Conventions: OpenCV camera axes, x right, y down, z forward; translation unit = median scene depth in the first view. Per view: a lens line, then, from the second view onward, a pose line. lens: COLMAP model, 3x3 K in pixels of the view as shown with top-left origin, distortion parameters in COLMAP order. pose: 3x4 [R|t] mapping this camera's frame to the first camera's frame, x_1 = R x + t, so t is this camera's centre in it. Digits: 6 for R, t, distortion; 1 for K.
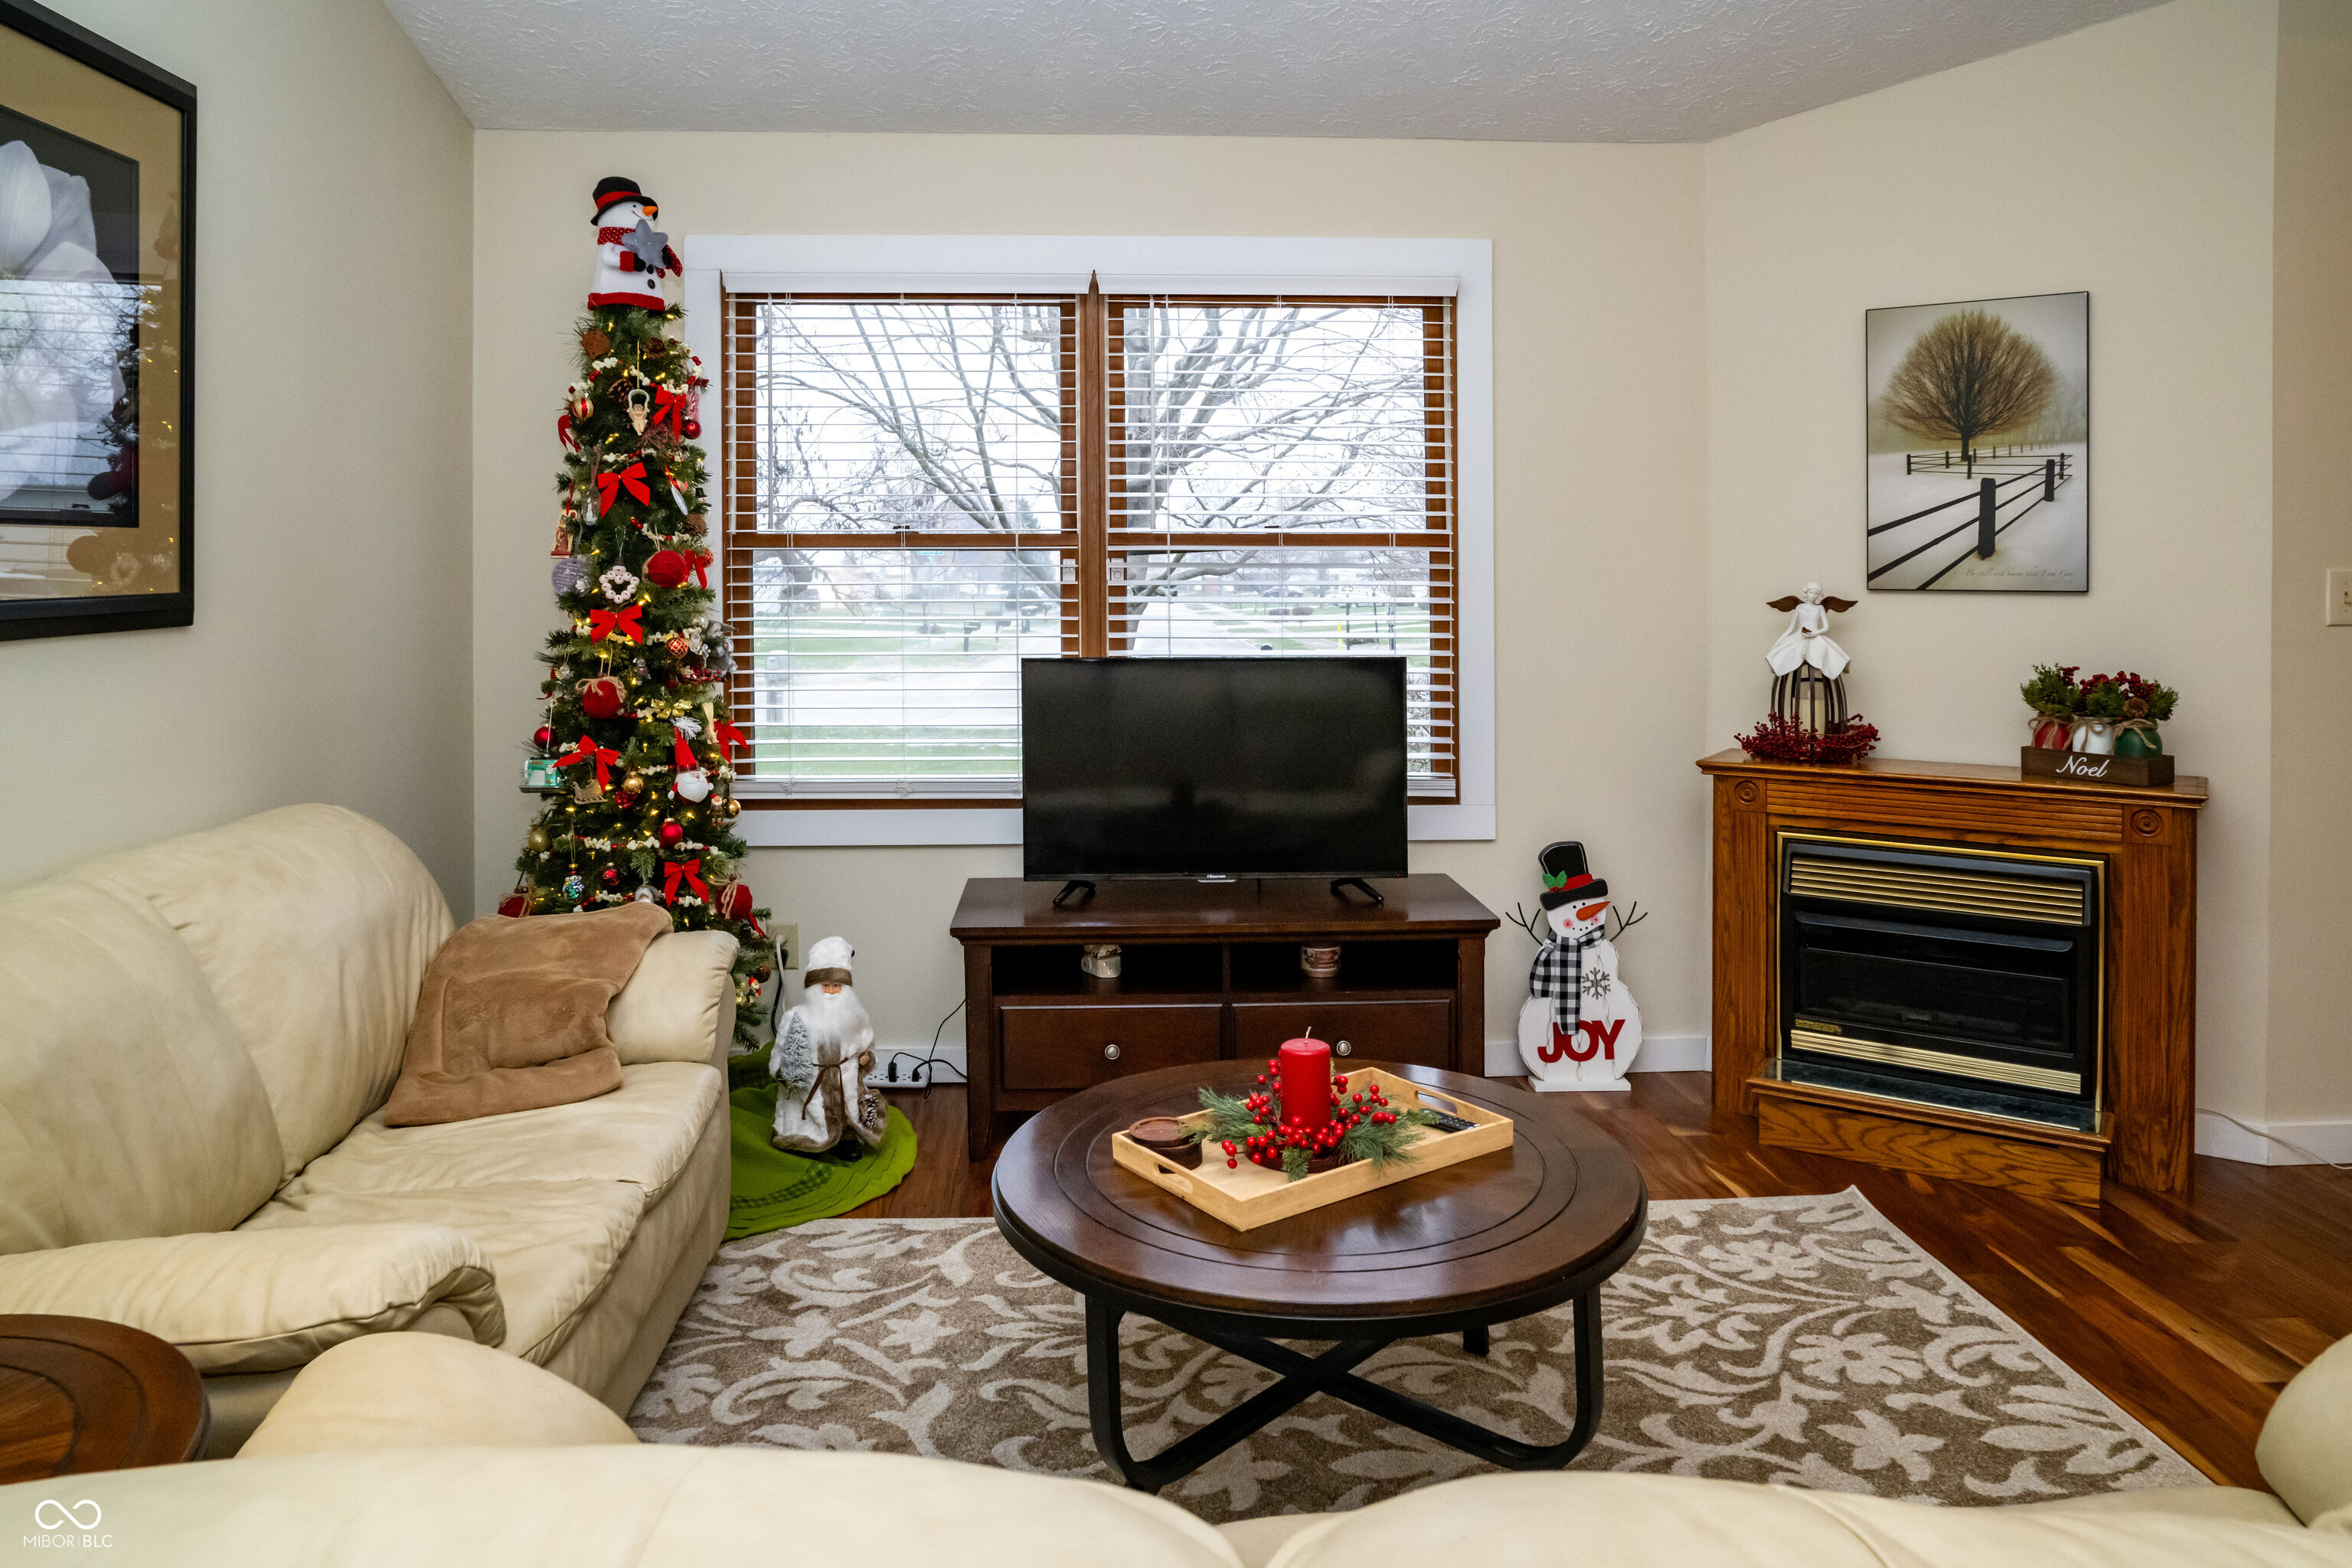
lens RADIAL K [[1556.9, 0, 1173.1], [0, 1556.9, 619.5], [0, 0, 1]] dist [-0.065307, 0.036295]
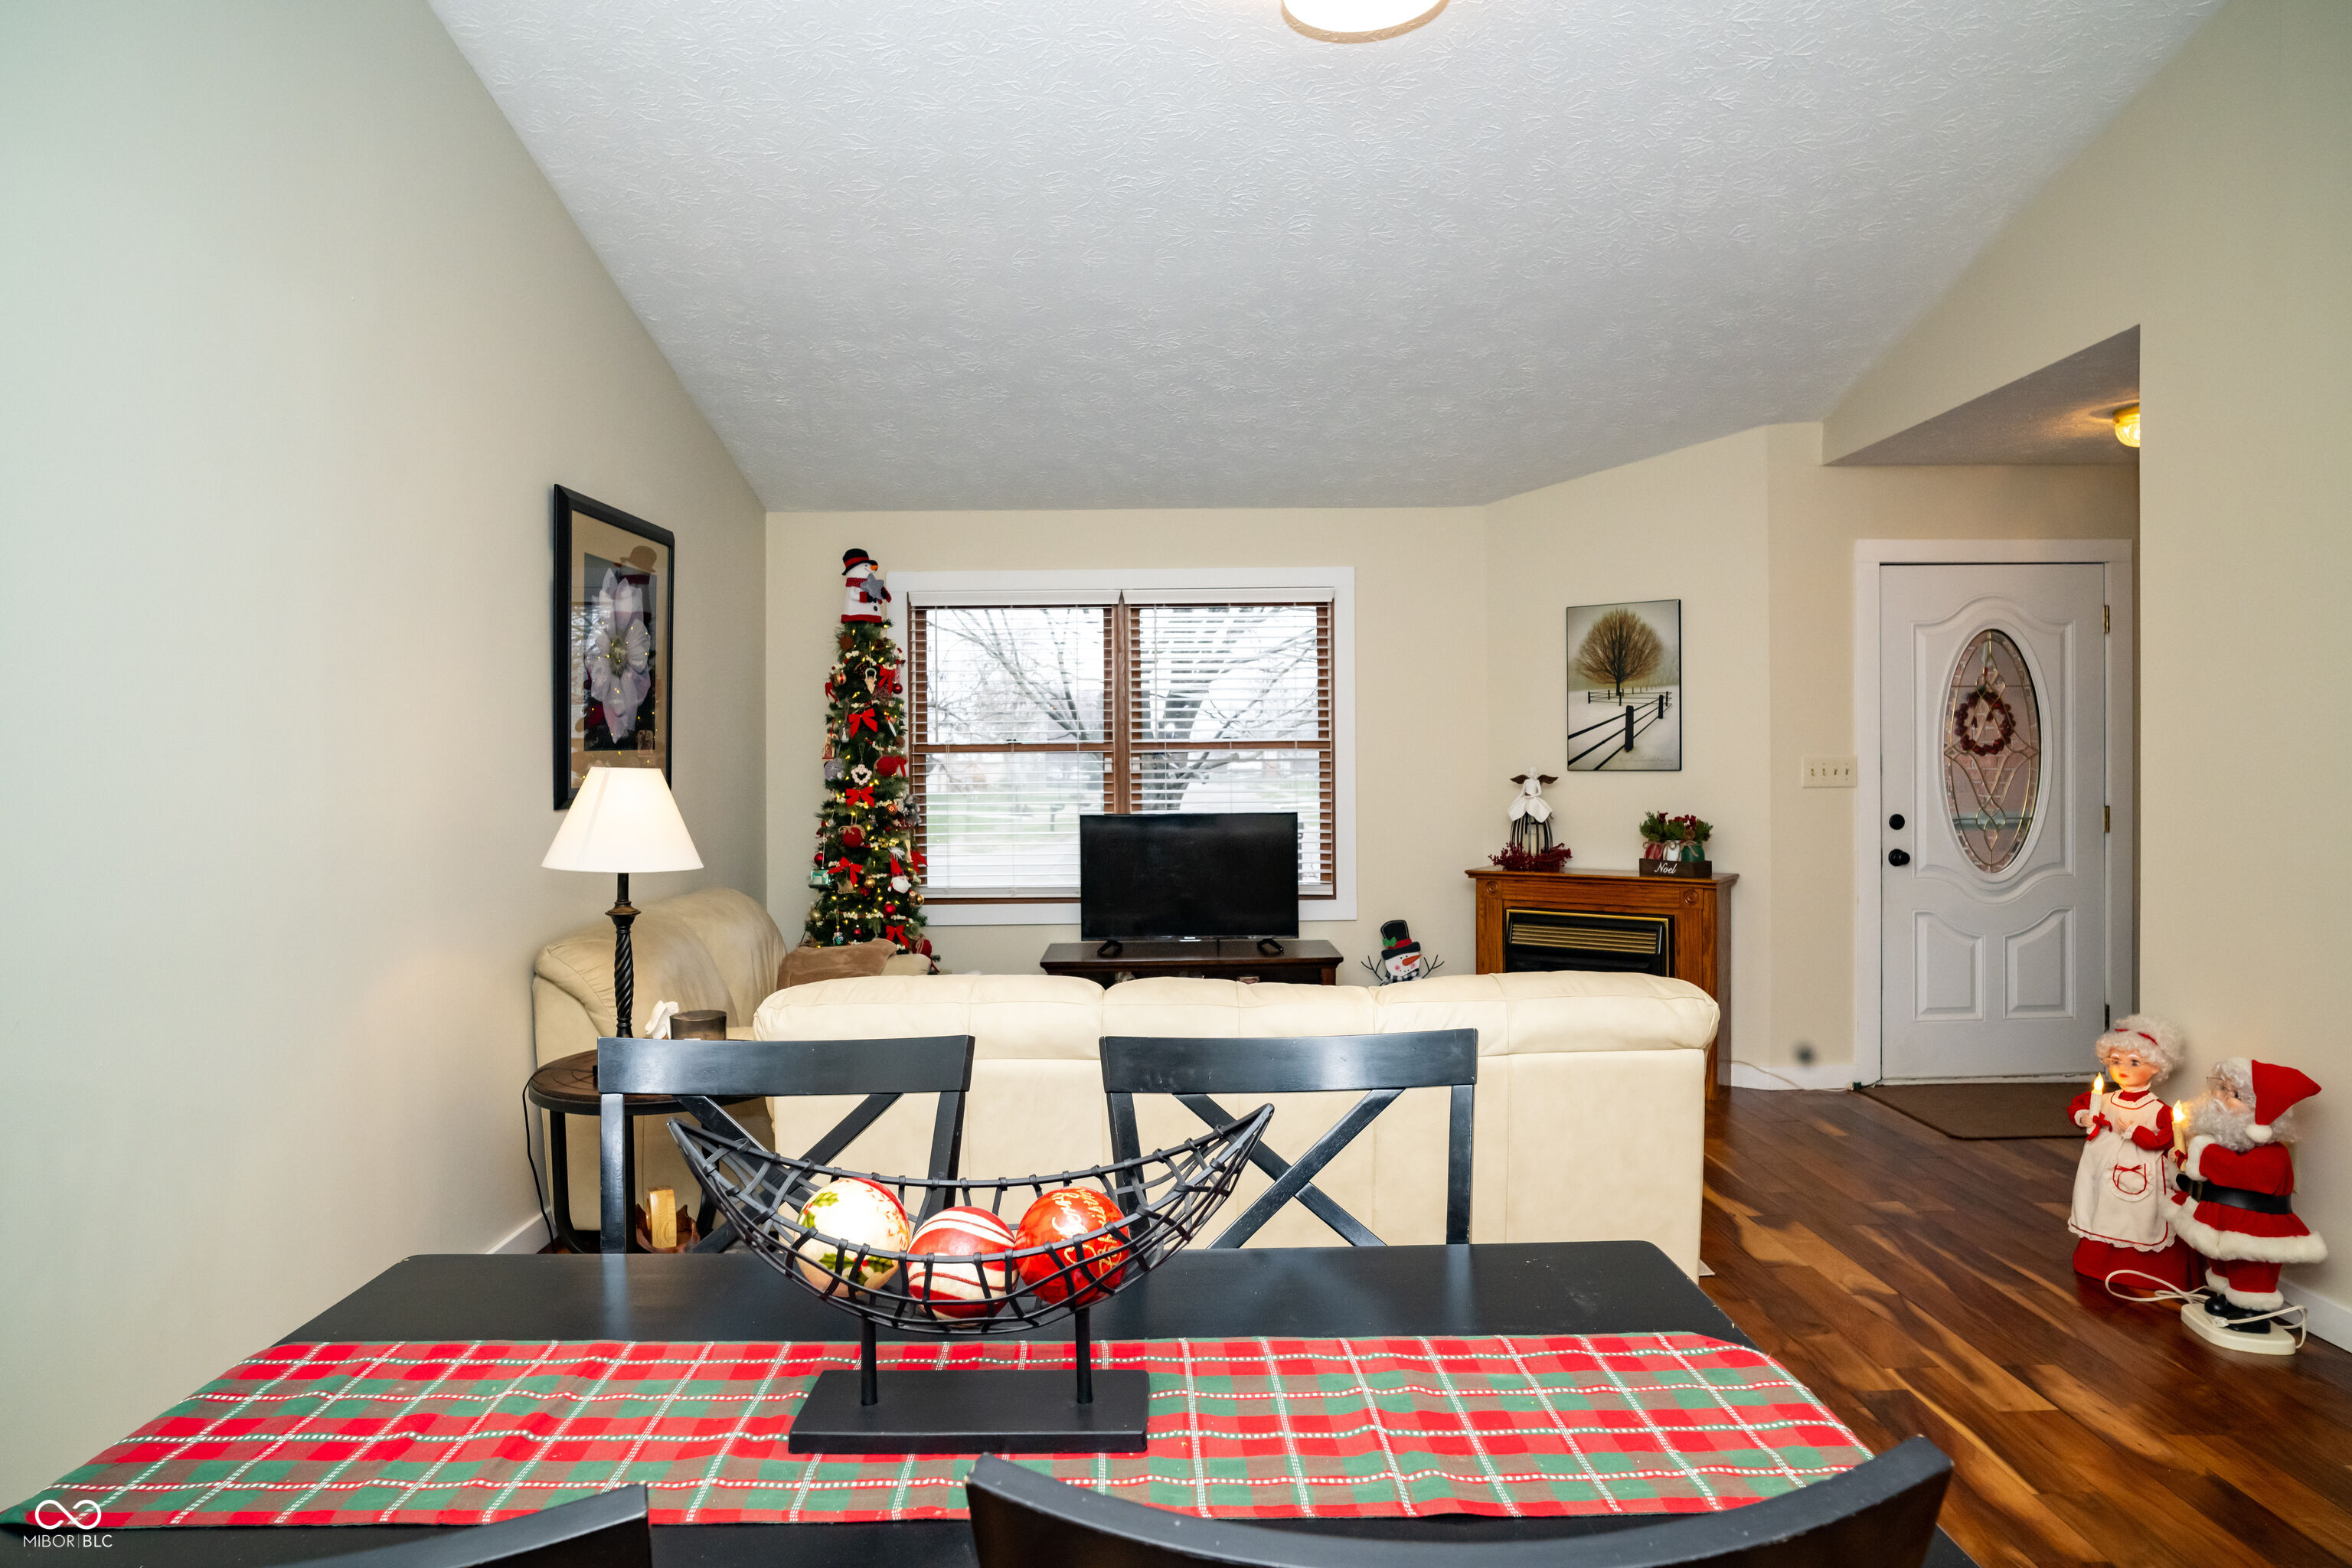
lens RADIAL K [[1446.4, 0, 1181.7], [0, 1446.4, 764.2], [0, 0, 1]] dist [-0.008323, 0.000193]
pose [[0.999068, -0.010466, -0.041878, 0.092069], [0.009329, 0.999585, -0.027249, 0.014830], [0.042146, 0.026833, 0.998751, -0.678850]]
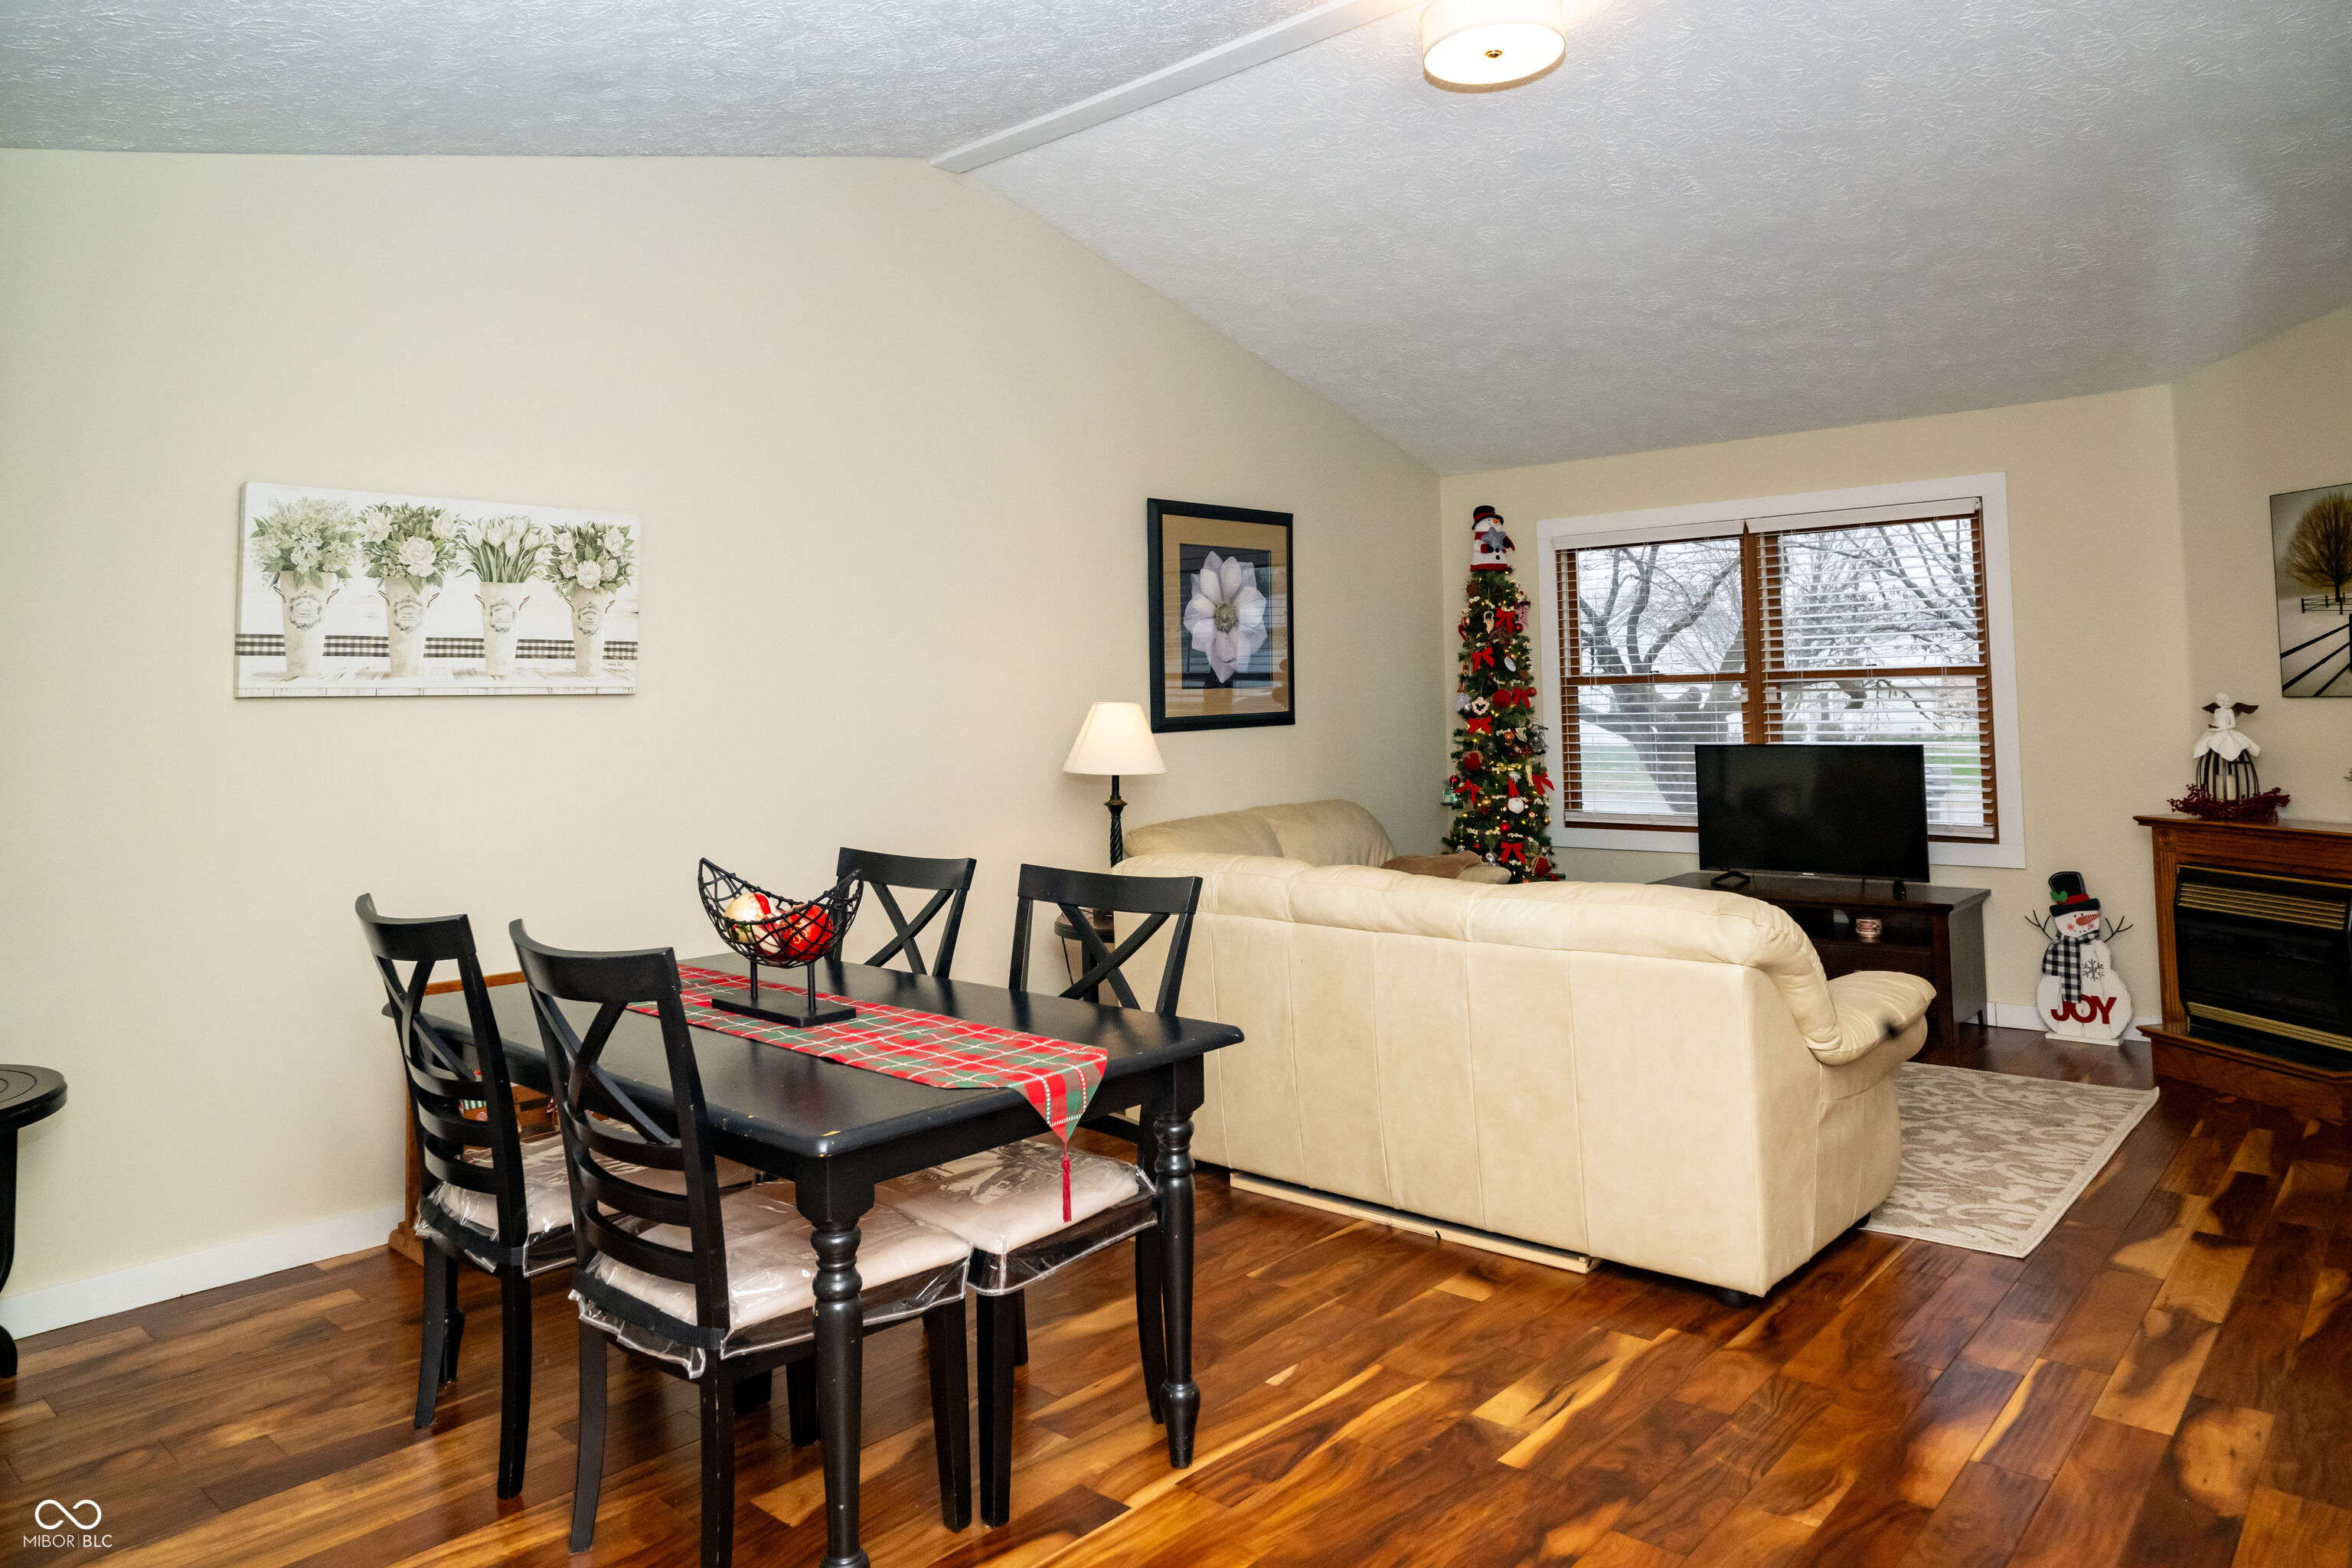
lens RADIAL K [[1538.4, 0, 1147.4], [0, 1538.4, 614.9], [0, 0, 1]] dist [-0.007193, 0.005304]
pose [[0.705404, -0.055682, -0.706615, 0.758092], [-0.002440, 0.996713, -0.080978, 0.022875], [0.708801, 0.058846, 0.702950, -0.743743]]
